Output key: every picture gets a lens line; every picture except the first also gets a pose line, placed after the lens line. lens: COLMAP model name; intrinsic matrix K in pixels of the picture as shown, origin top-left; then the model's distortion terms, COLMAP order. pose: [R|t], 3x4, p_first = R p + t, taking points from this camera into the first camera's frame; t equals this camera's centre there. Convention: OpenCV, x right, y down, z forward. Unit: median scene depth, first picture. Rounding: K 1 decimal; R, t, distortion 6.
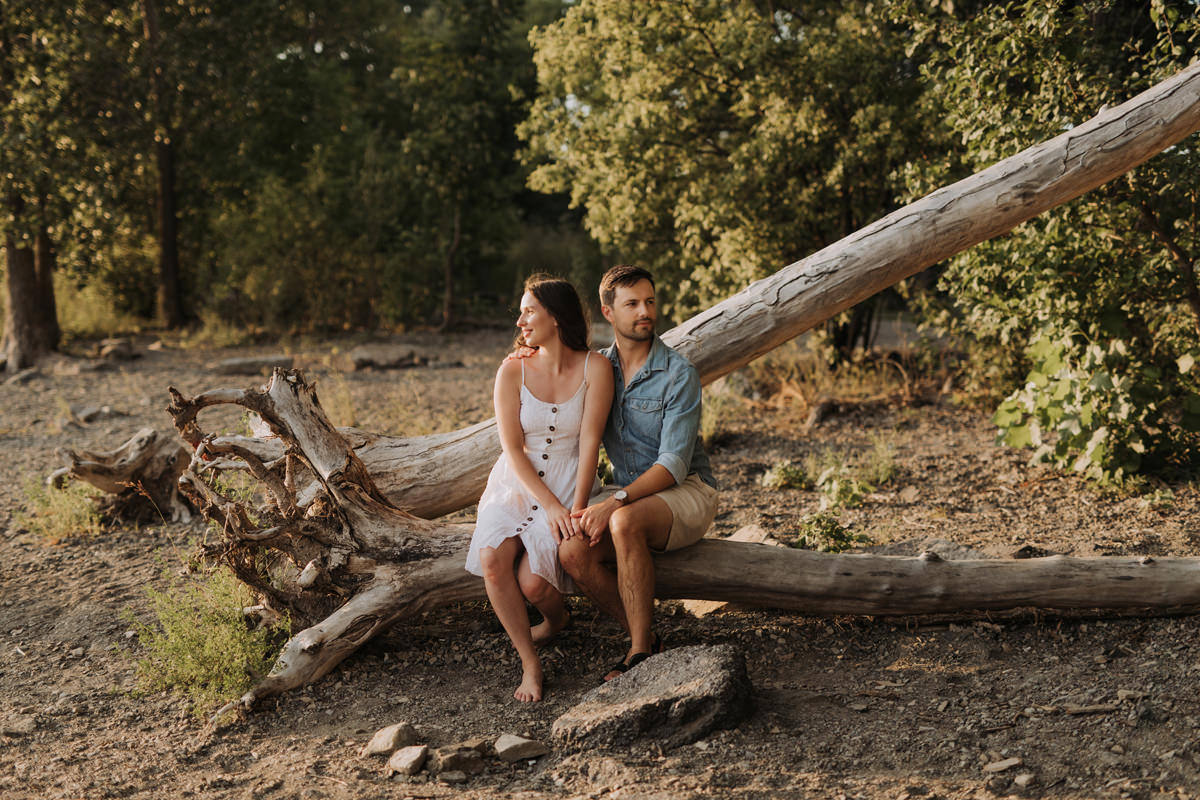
lens RADIAL K [[1573.0, 0, 598.9], [0, 1573.0, 367.4], [0, 0, 1]] dist [0.003567, -0.074584]
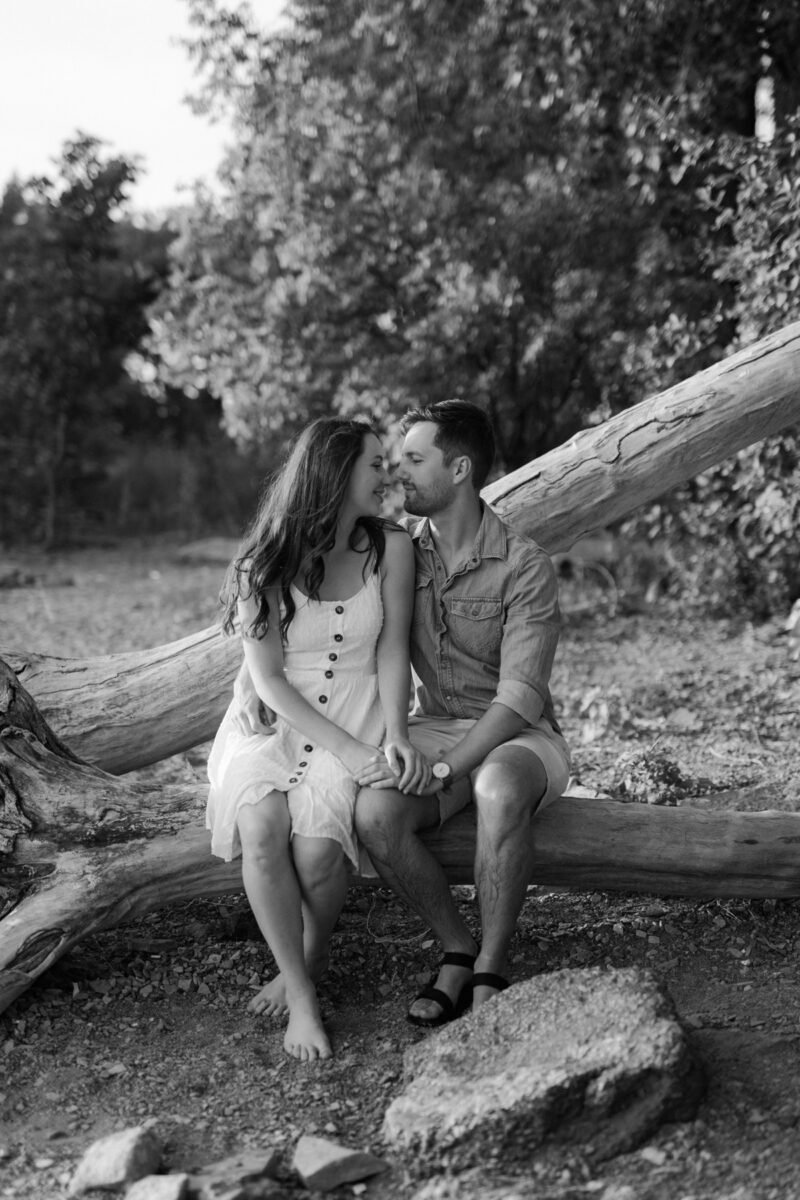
lens RADIAL K [[1573.0, 0, 400.0], [0, 1573.0, 600.0], [0, 0, 1]] dist [0.003567, -0.074584]
pose [[0.991548, -0.013351, 0.129051, -0.081955], [0.012501, 0.999895, 0.007391, 0.017084], [-0.129136, -0.005715, 0.991610, 0.323786]]
